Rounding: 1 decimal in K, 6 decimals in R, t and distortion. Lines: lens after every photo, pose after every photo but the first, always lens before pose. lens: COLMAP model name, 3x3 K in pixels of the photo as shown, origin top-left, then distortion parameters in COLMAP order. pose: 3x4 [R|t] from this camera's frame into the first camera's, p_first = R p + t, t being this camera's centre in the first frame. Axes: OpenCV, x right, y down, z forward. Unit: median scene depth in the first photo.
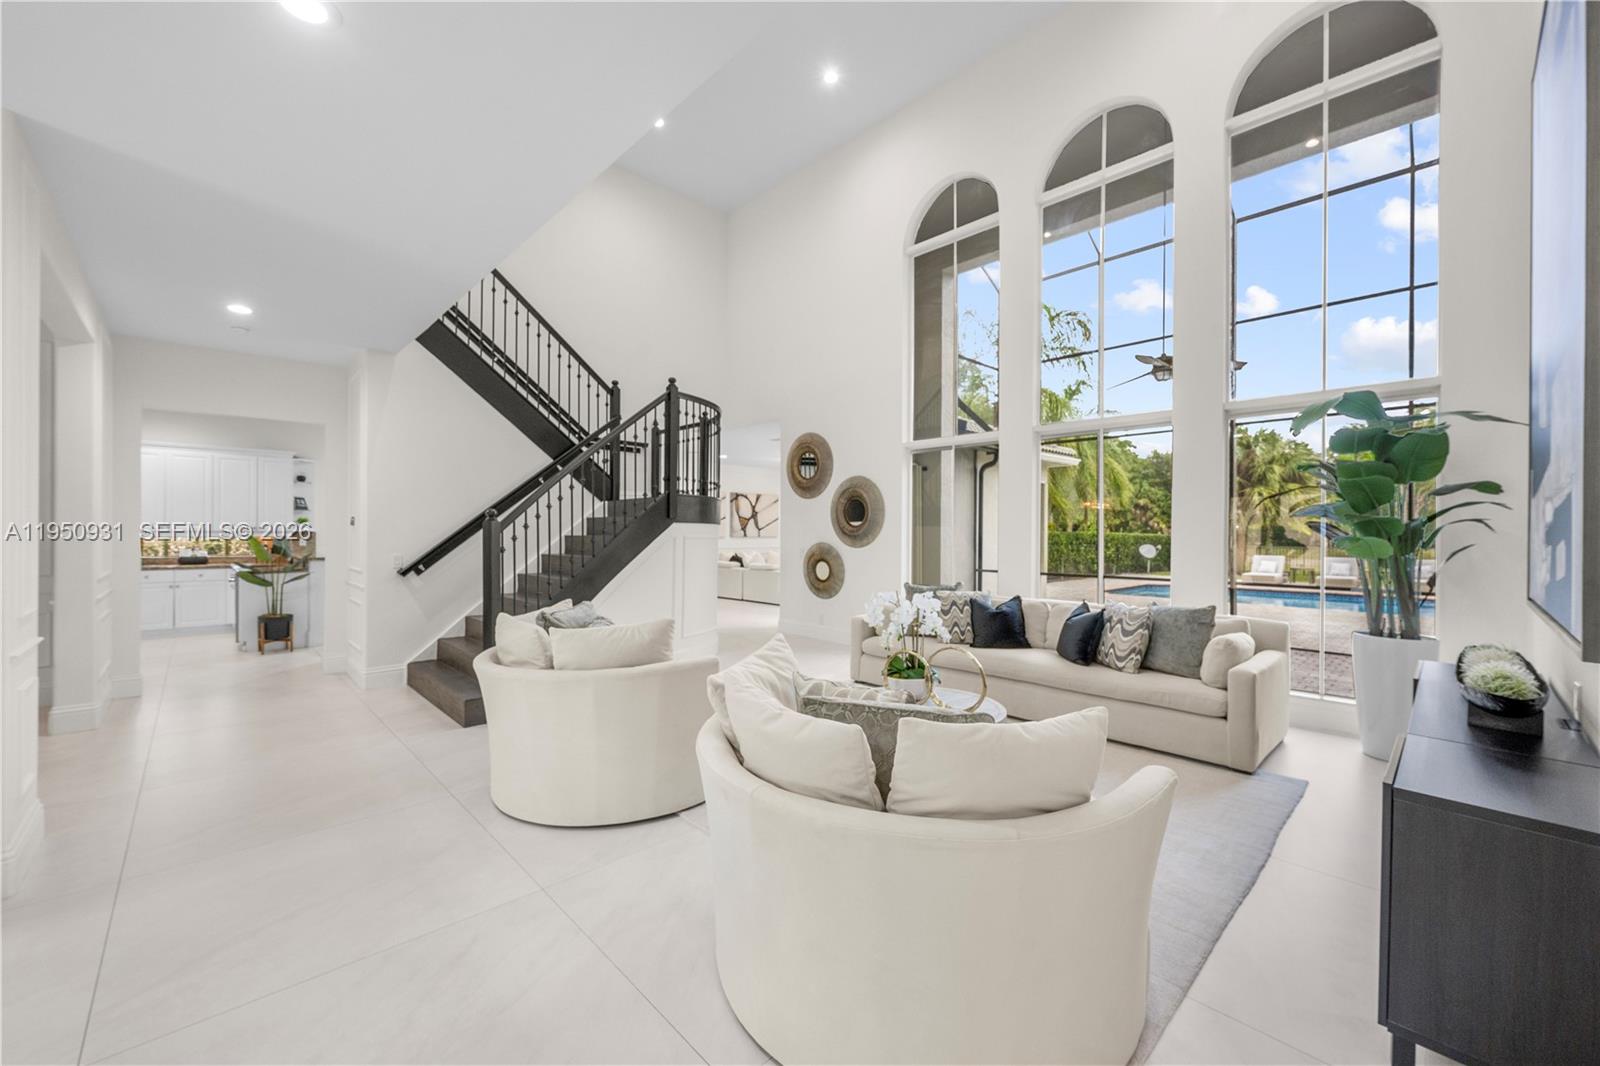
lens RADIAL K [[641.3, 0, 783.5], [0, 641.3, 532.9], [0, 0, 1]] dist [-0.004045, -0.000345]
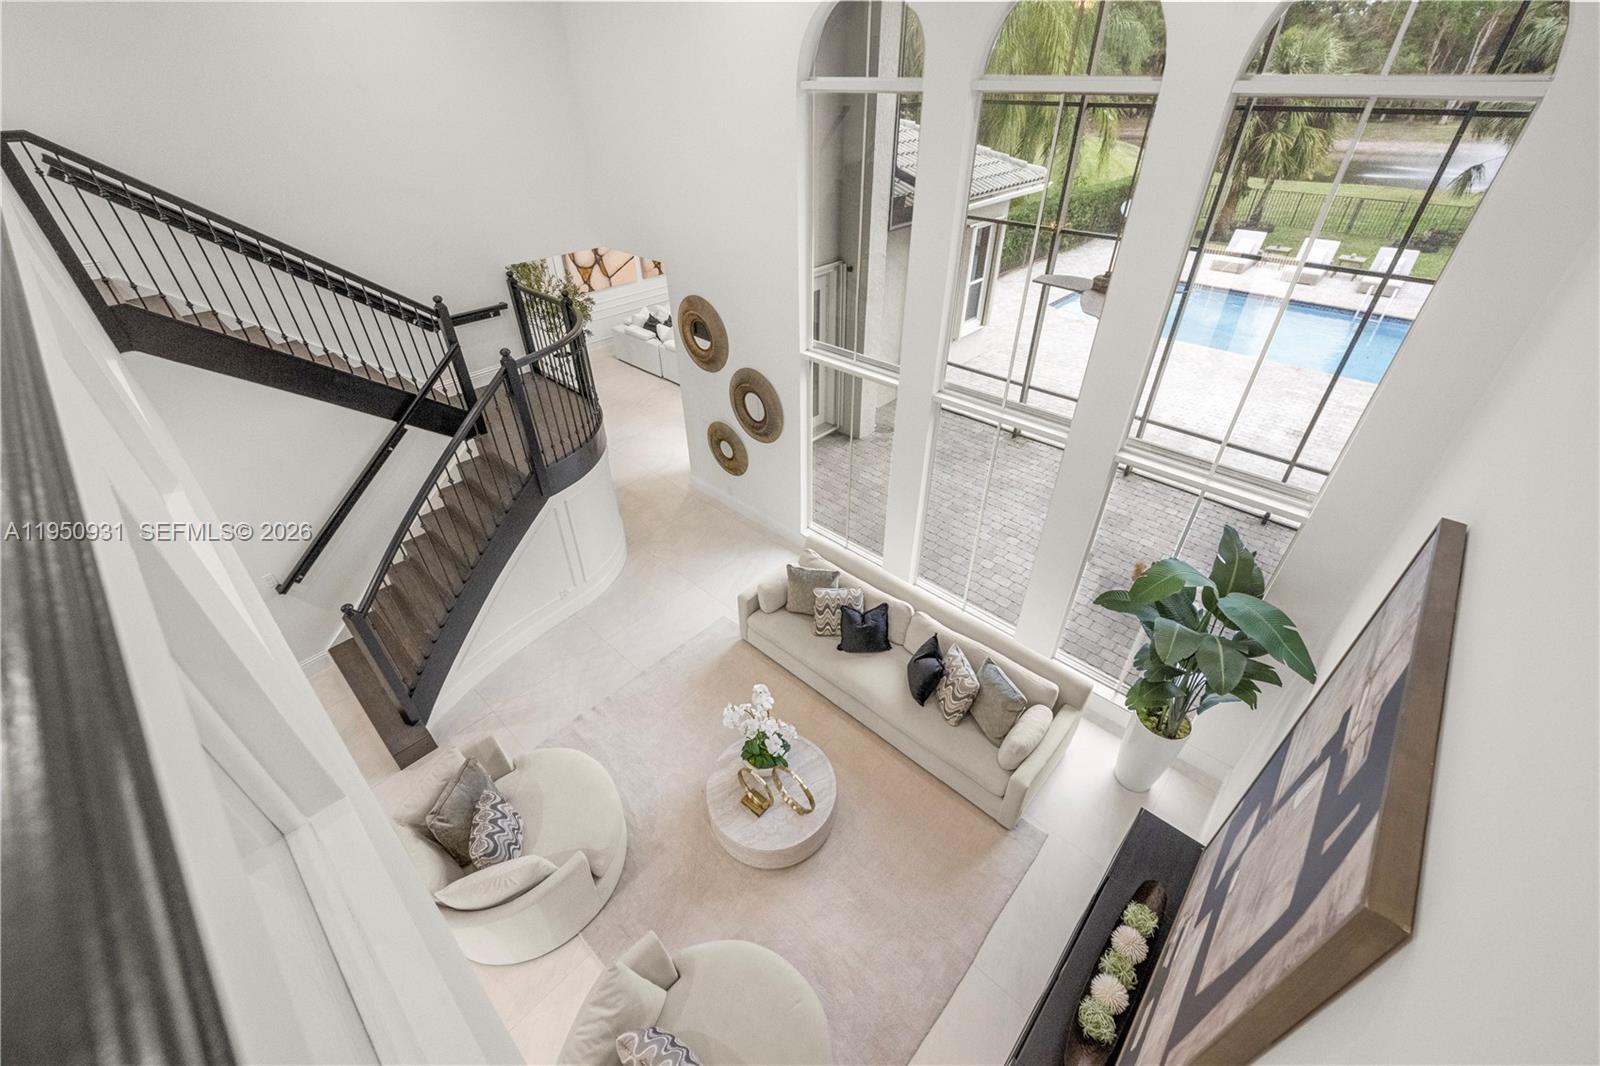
lens RADIAL K [[641.3, 0, 793.6], [0, 641.3, 535.0], [0, 0, 1]] dist [-0.004045, -0.000345]
pose [[0.997497, -0.054974, 0.044468, 0.114468], [0.017190, 0.798582, 0.601640, -0.428330], [-0.068586, -0.599370, 0.797528, 0.148800]]
